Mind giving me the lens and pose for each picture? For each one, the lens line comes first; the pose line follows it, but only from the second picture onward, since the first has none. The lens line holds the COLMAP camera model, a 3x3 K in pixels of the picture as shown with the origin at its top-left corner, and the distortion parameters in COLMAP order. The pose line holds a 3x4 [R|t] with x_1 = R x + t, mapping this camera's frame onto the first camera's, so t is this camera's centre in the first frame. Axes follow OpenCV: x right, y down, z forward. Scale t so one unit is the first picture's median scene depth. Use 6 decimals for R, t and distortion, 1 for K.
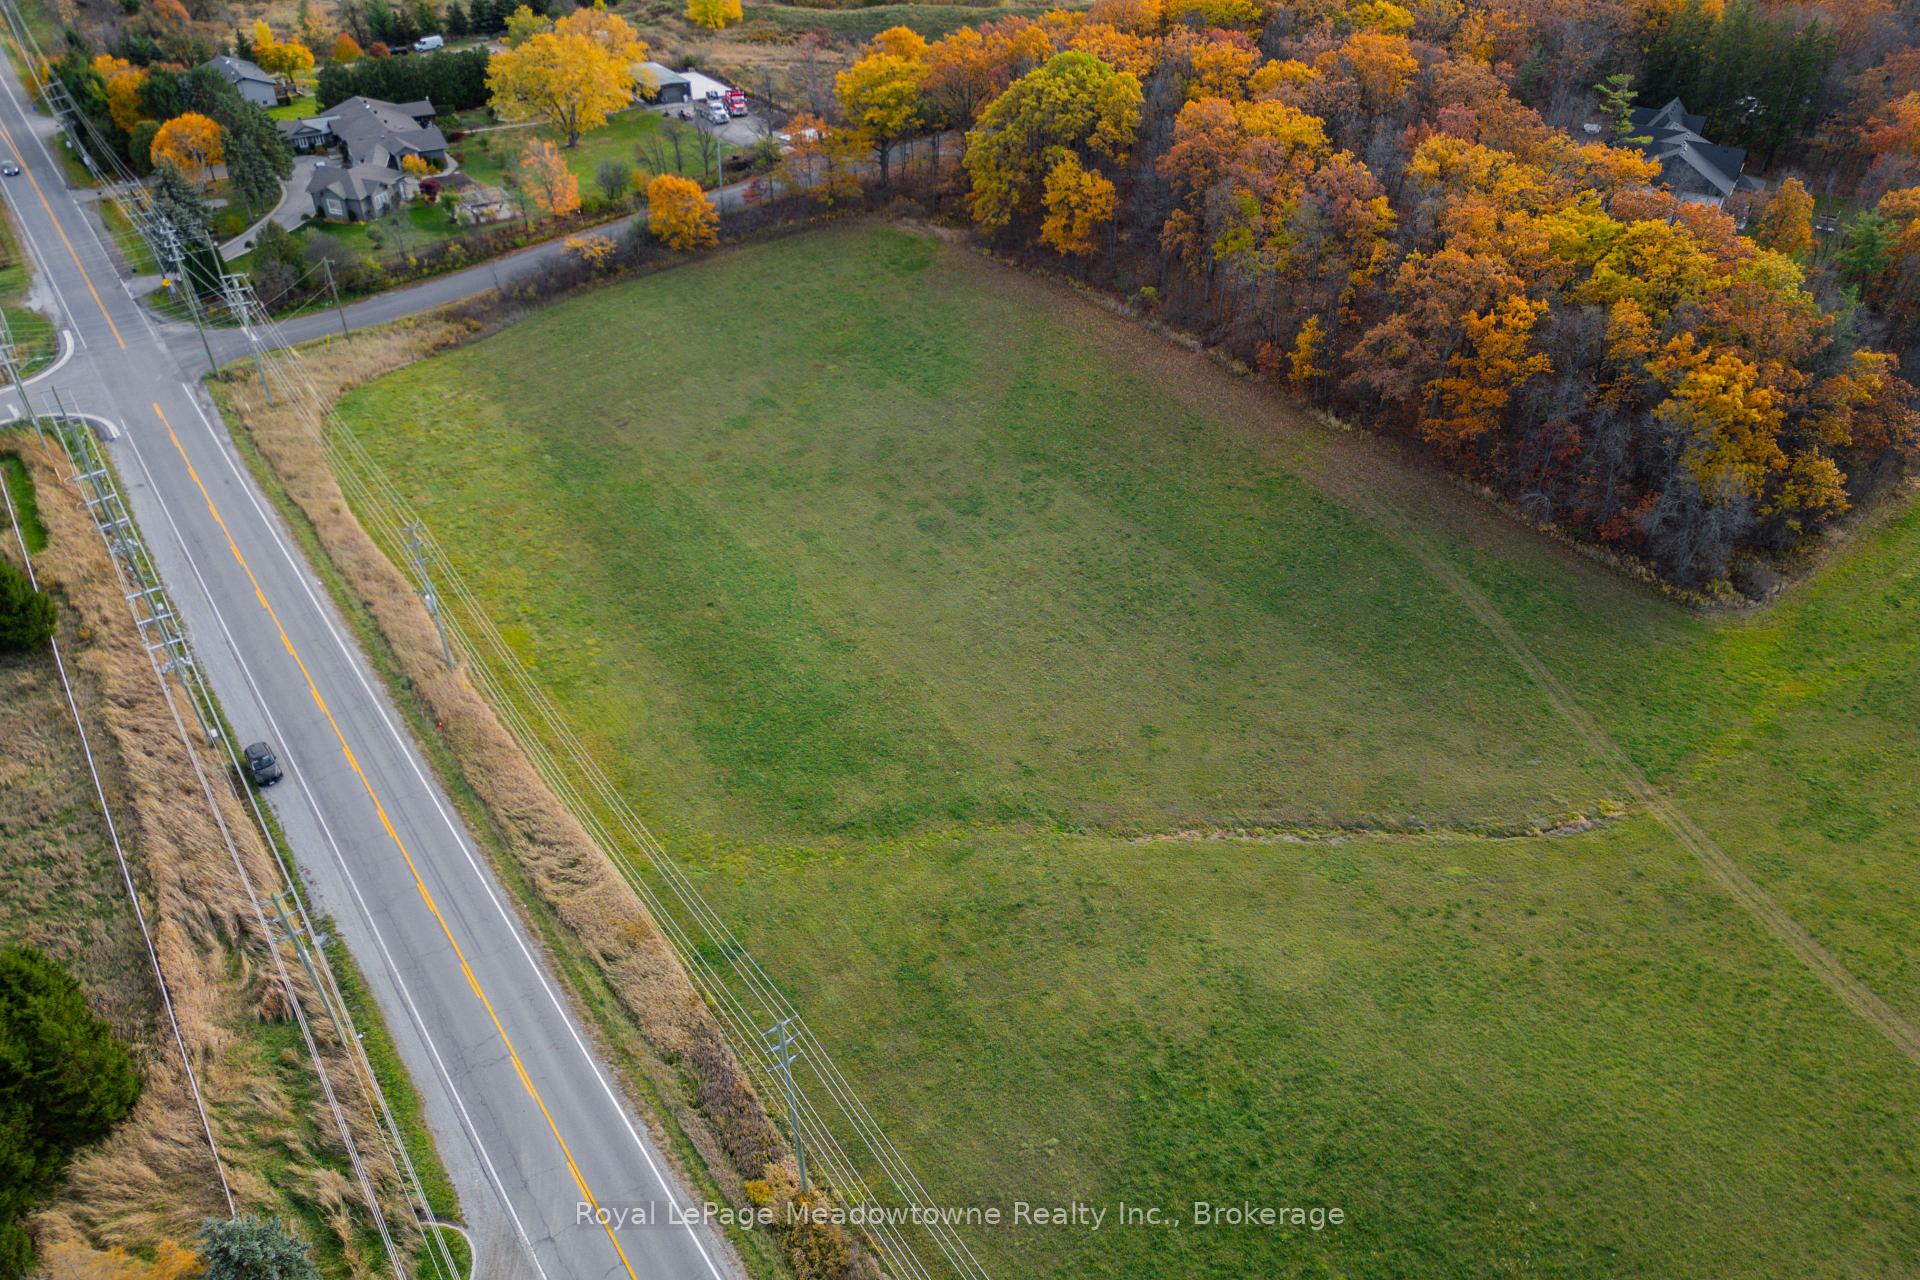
lens RADIAL K [[1336.2, 0, 951.5], [0, 1336.2, 651.7], [0, 0, 1]] dist [0.073653, -0.062442]
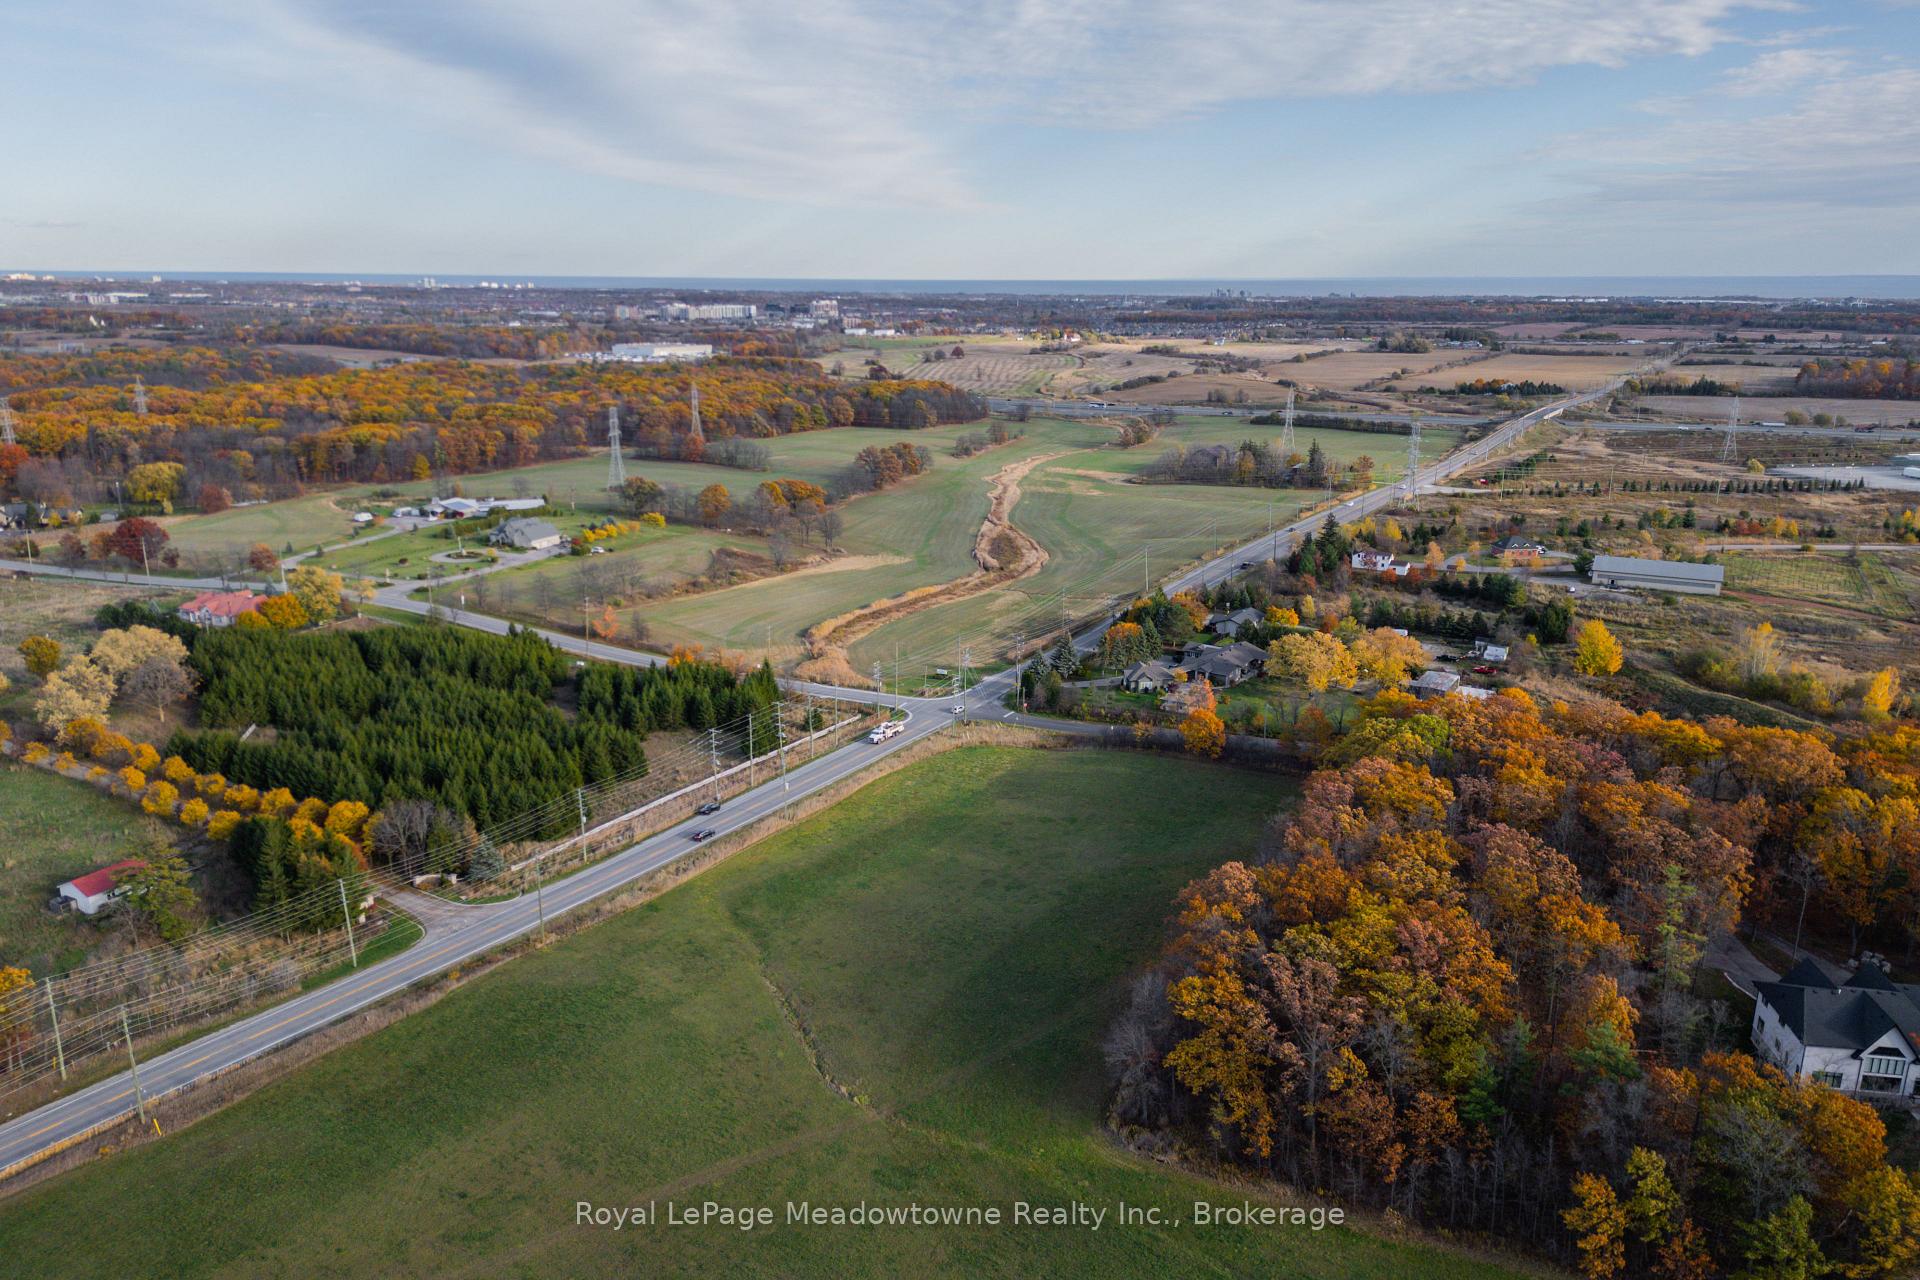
lens RADIAL K [[1336.2, 0, 962.6], [0, 1336.2, 633.6], [0, 0, 1]] dist [0.073653, -0.062442]
pose [[0.385966, 0.218868, -0.896174, 1.553709], [-0.550947, 0.833862, -0.033633, -0.307694], [0.739924, 0.506726, 0.442427, 0.052369]]
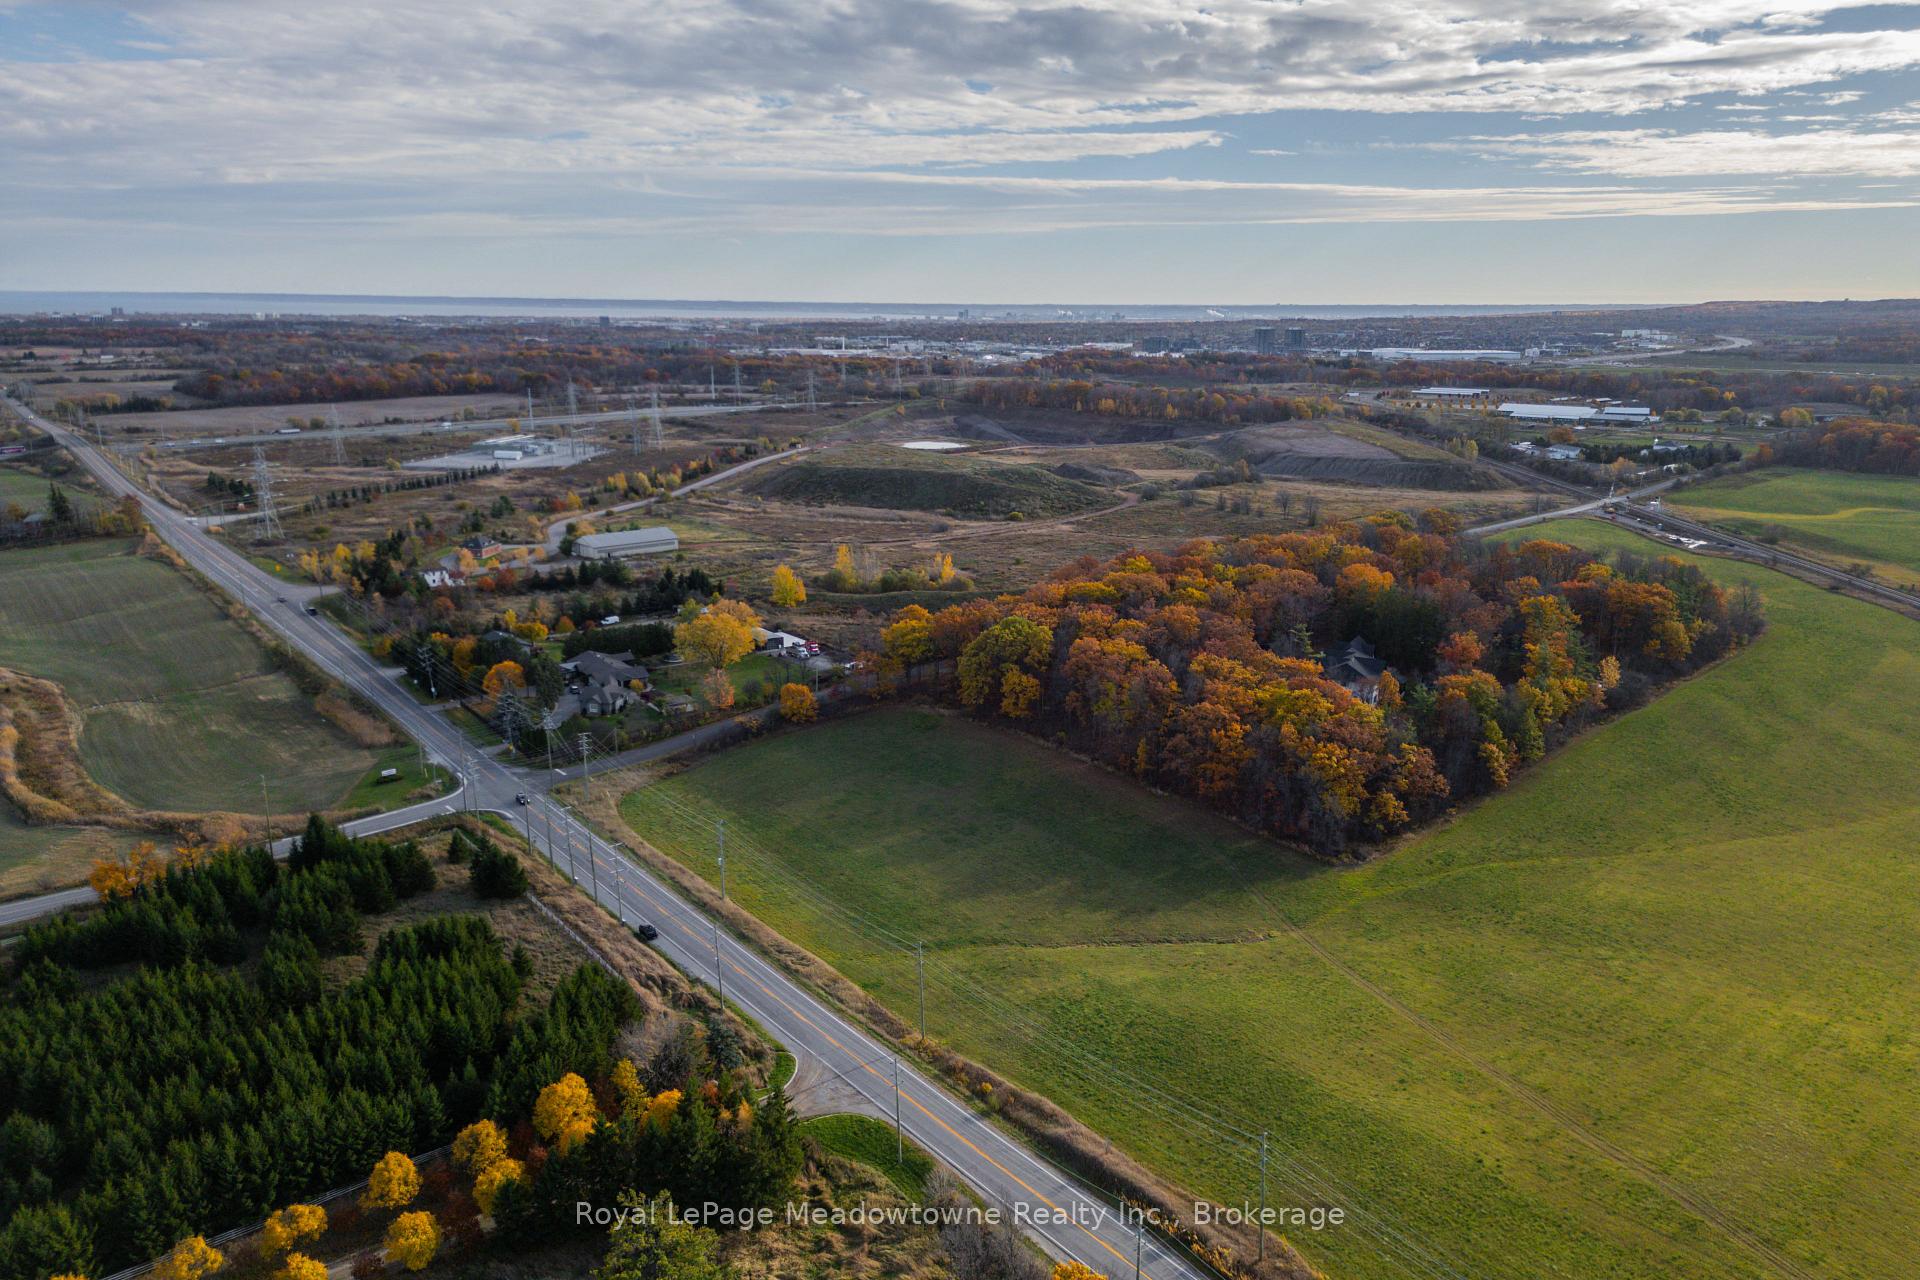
lens RADIAL K [[1336.2, 0, 949.4], [0, 1336.2, 644.1], [0, 0, 1]] dist [0.073653, -0.062442]
pose [[0.999445, -0.020778, 0.026022, -0.065548], [0.029178, 0.923009, -0.383671, 0.408247], [-0.016046, 0.384217, 0.923103, -0.945248]]
